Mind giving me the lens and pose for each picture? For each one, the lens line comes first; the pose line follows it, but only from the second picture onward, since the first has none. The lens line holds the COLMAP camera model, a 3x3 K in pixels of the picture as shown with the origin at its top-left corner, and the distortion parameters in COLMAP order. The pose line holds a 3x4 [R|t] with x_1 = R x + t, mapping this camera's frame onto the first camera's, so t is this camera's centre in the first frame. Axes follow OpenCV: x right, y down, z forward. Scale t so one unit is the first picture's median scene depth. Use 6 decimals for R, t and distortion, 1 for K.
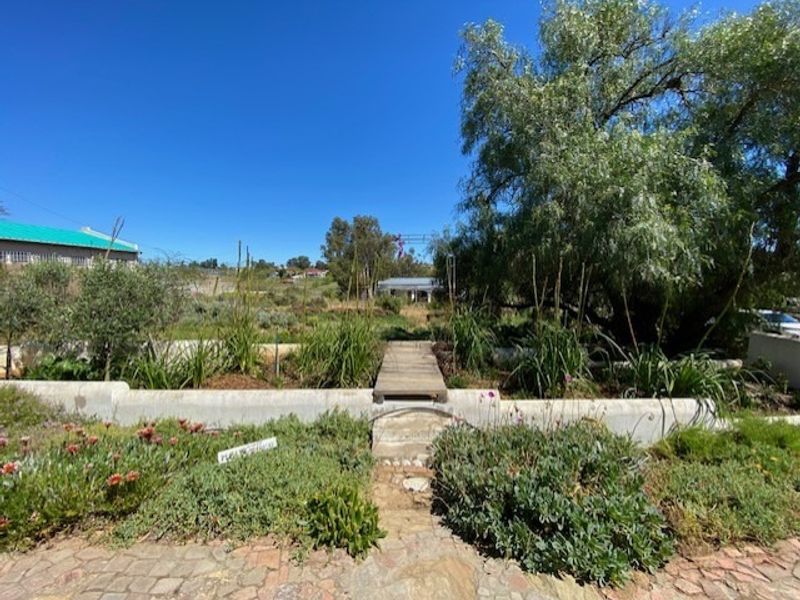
lens RADIAL K [[319.2, 0, 400.0], [0, 319.2, 300.0], [0, 0, 1]] dist [0.036826, -0.029144]
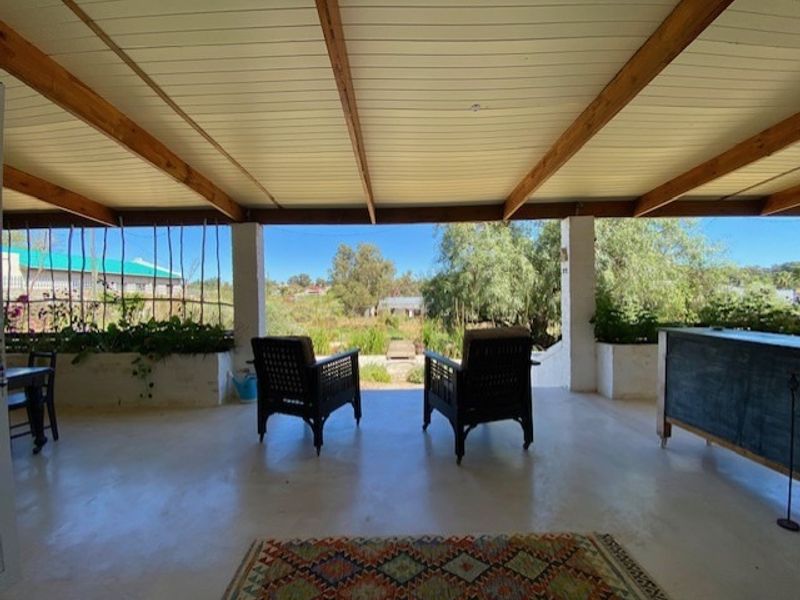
lens RADIAL K [[319.2, 0, 400.0], [0, 319.2, 300.0], [0, 0, 1]] dist [0.036826, -0.029144]
pose [[0.999993, -0.002535, 0.002878, 0.001499], [0.002683, 0.998608, -0.052679, -0.001524], [-0.002740, 0.052686, 0.998607, -0.140089]]
